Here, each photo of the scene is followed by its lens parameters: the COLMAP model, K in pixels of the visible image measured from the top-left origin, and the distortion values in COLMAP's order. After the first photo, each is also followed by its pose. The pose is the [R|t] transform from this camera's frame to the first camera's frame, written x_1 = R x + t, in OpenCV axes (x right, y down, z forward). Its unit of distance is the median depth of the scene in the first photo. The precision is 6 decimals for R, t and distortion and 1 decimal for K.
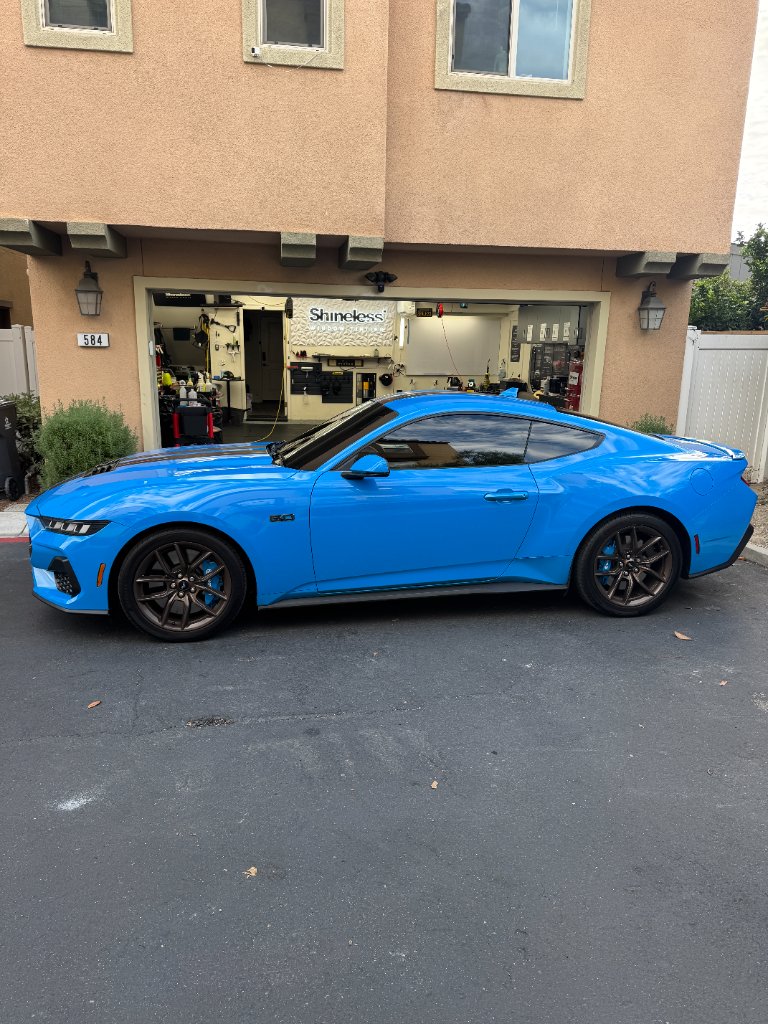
lens RADIAL K [[719.3, 0, 384.0], [0, 719.3, 512.0], [0, 0, 1]] dist [0.169467, -0.274863]
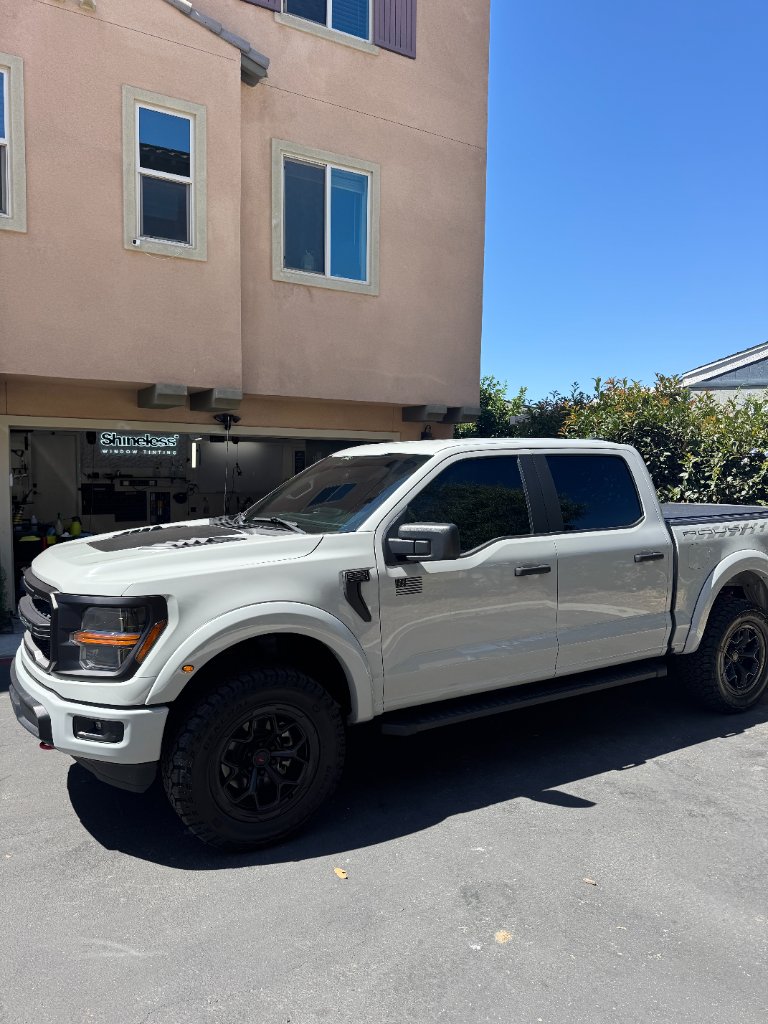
lens RADIAL K [[719.3, 0, 384.0], [0, 719.3, 512.0], [0, 0, 1]] dist [0.169467, -0.274863]
pose [[0.928214, -0.035060, 0.370391, -0.124629], [0.089651, 0.987292, -0.131216, 0.005371], [-0.361084, 0.155002, 0.919561, -0.096139]]
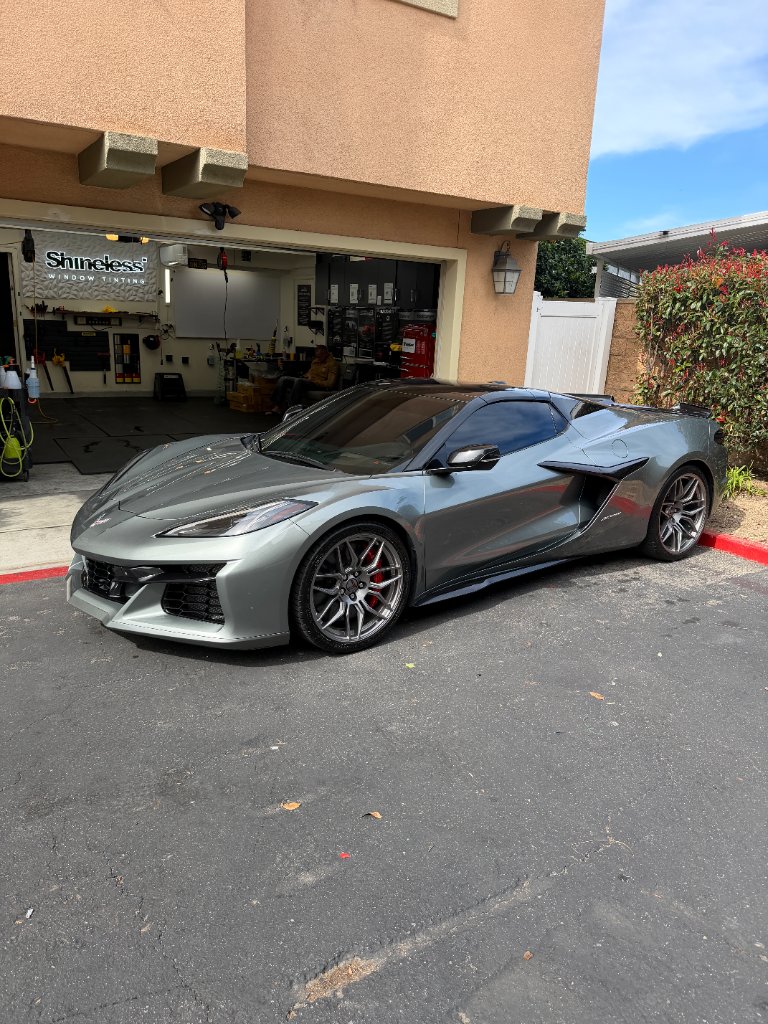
lens RADIAL K [[727.4, 0, 384.0], [0, 727.4, 512.0], [0, 0, 1]] dist [0.061579, -0.103057]
pose [[0.918555, -0.082613, 0.386563, -0.100430], [0.064613, 0.996144, 0.059352, -0.022976], [-0.389976, -0.029541, 0.920351, 0.123151]]
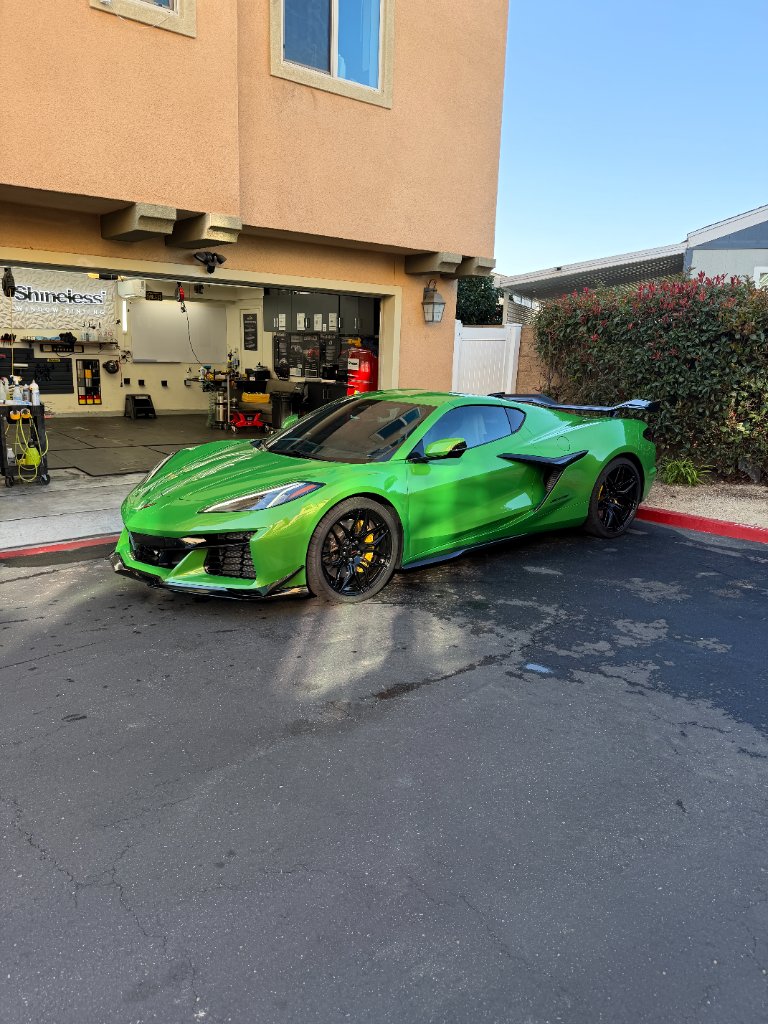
lens RADIAL K [[707.2, 0, 384.0], [0, 707.2, 512.0], [0, 0, 1]] dist [0.050314, -0.097531]
pose [[0.860595, -0.111922, 0.496839, -0.180752], [0.101387, 0.993677, 0.048228, -0.009468], [-0.499096, 0.008868, 0.866501, 0.052348]]
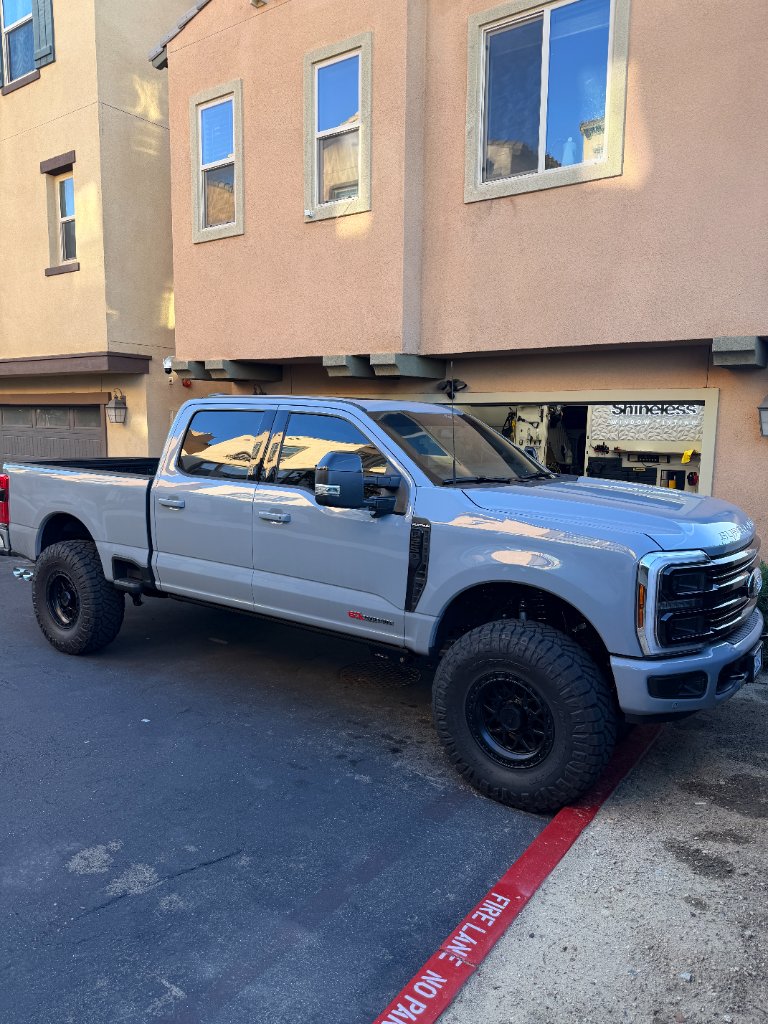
lens RADIAL K [[727.4, 0, 384.0], [0, 727.4, 512.0], [0, 0, 1]] dist [0.061579, -0.103057]
pose [[0.706523, 0.077605, -0.703422, 0.383735], [-0.154312, 0.986946, -0.046108, -0.050438], [0.690661, 0.141123, 0.709276, 0.143301]]
